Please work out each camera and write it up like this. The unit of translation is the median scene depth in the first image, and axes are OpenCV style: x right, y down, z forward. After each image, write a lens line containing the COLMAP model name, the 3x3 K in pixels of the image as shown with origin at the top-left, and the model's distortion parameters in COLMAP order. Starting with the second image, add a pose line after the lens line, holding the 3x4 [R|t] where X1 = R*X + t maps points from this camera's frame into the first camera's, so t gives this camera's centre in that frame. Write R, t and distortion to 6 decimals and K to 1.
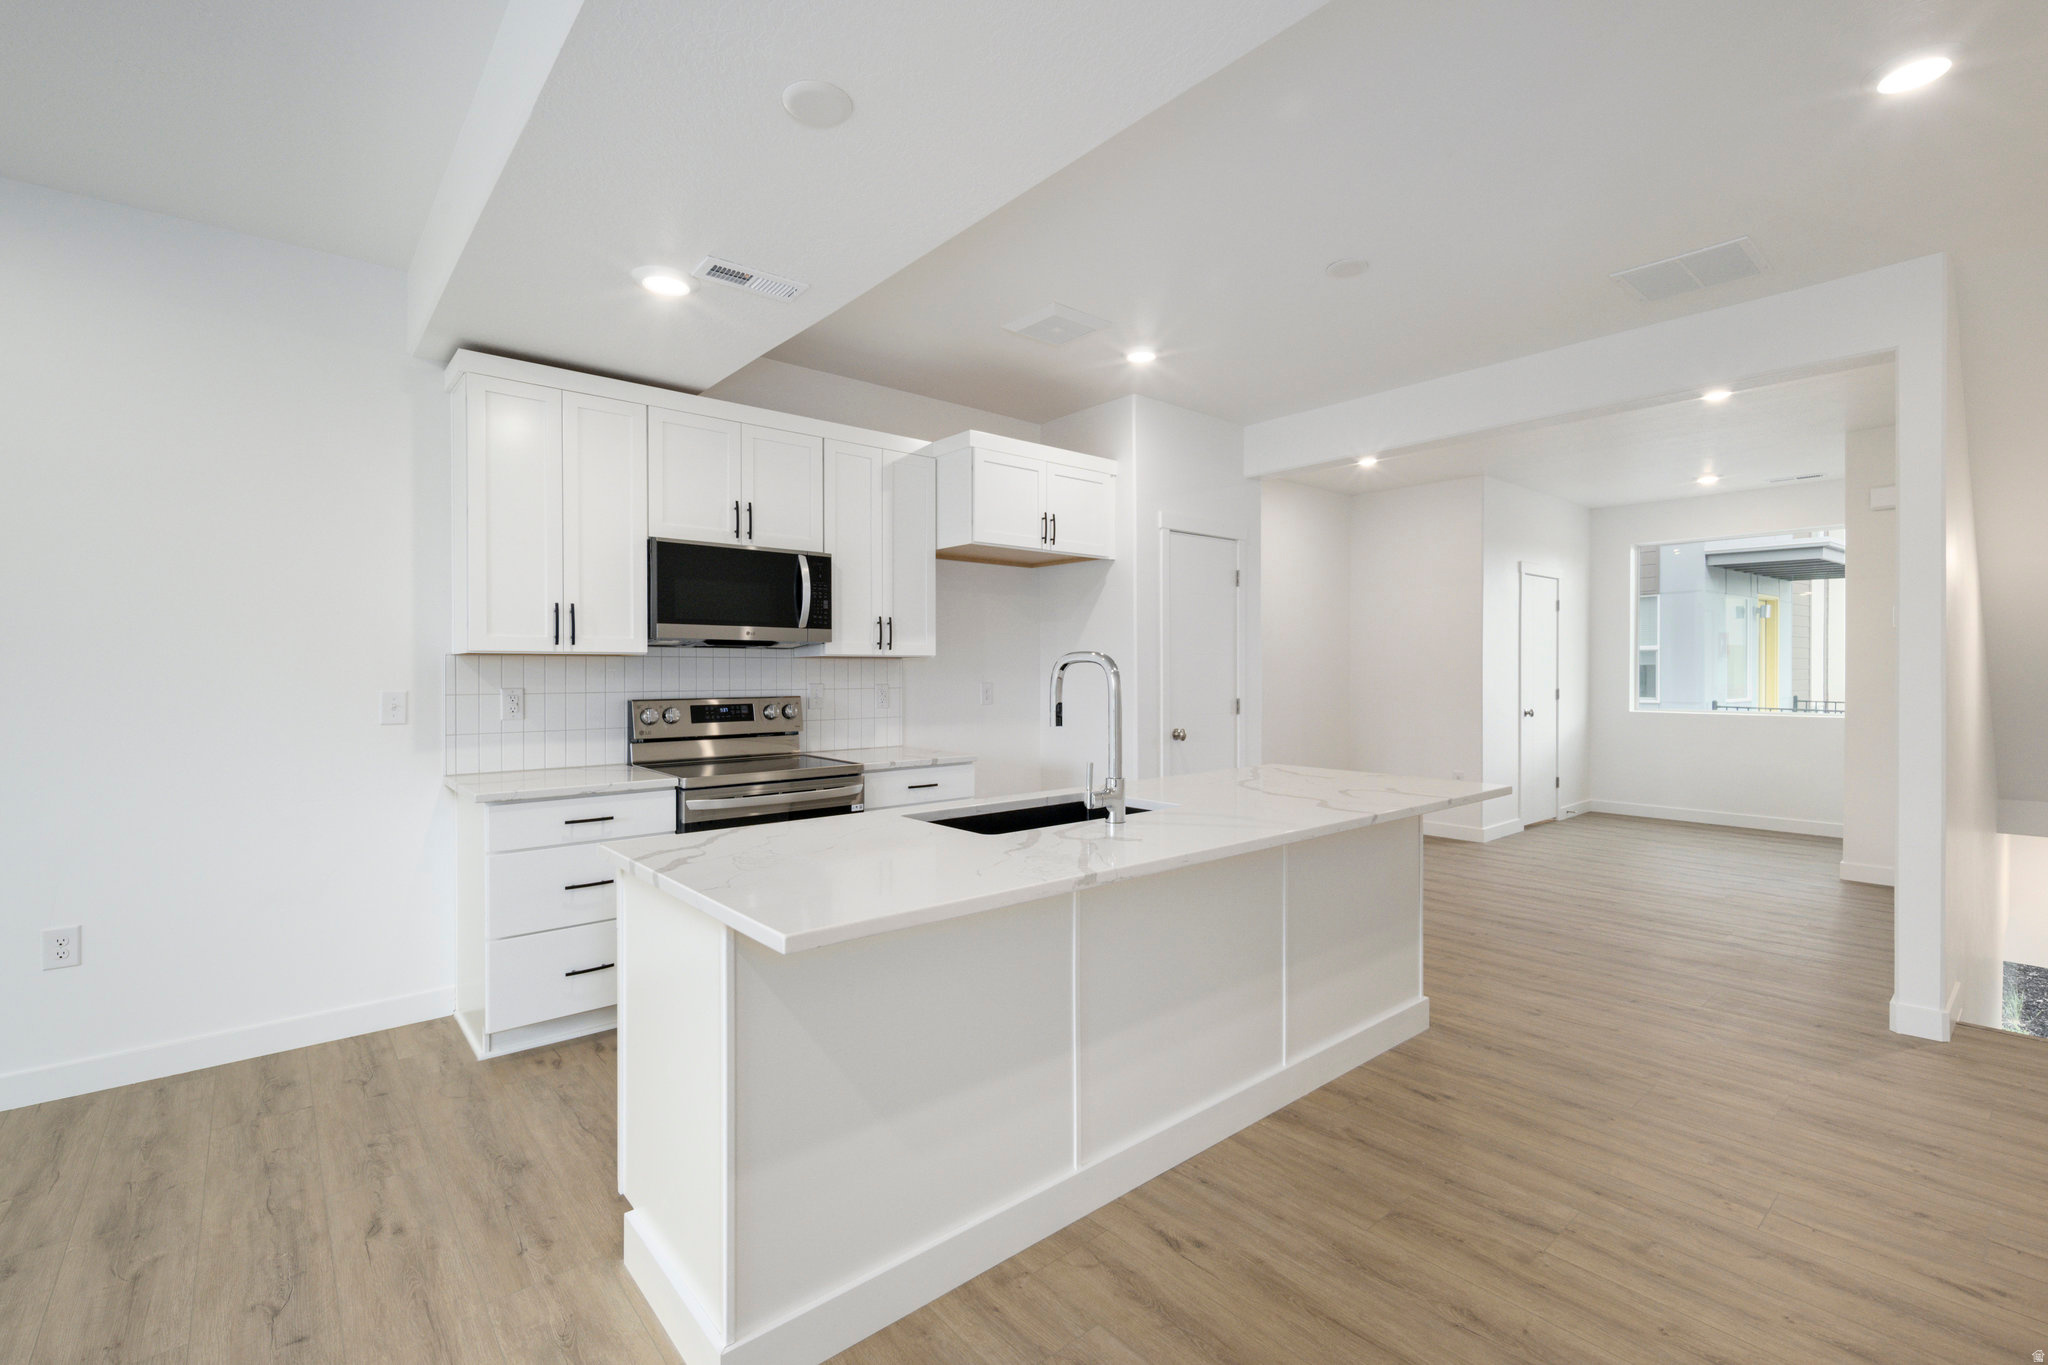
lens RADIAL K [[899.7, 0, 1014.6], [0, 899.7, 673.8], [0, 0, 1]] dist [0.025744, 0.000194]
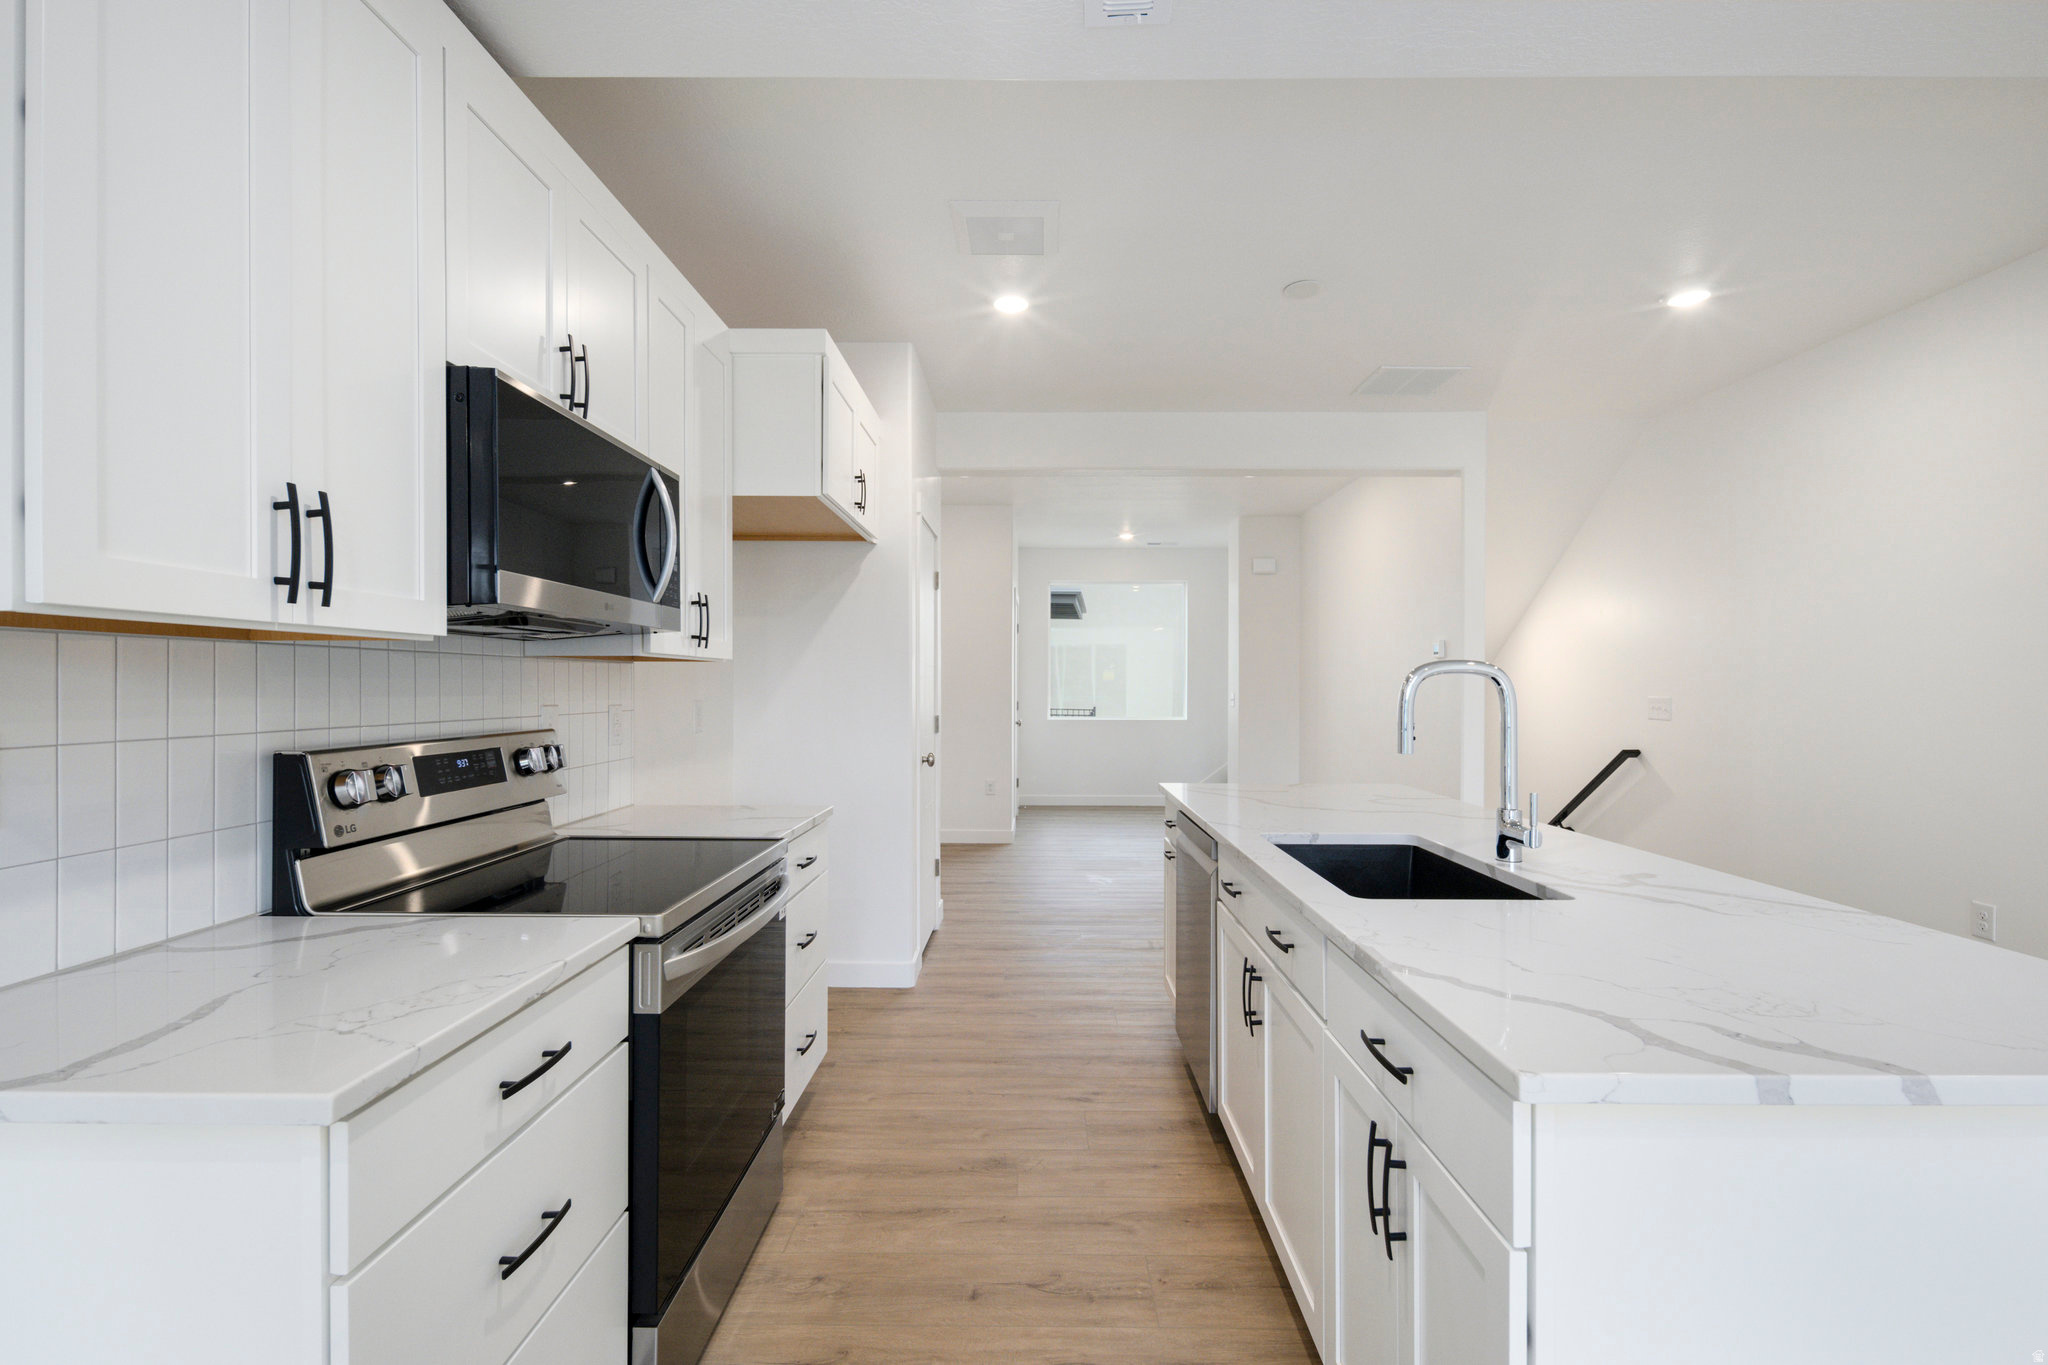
lens RADIAL K [[899.7, 0, 1011.7], [0, 899.7, 688.9], [0, 0, 1]] dist [0.025744, 0.000194]
pose [[0.685081, 0.000854, 0.728466, -0.489232], [0.000261, 0.999999, -0.001418, 0.001735], [-0.728467, 0.001161, 0.685080, 0.475087]]
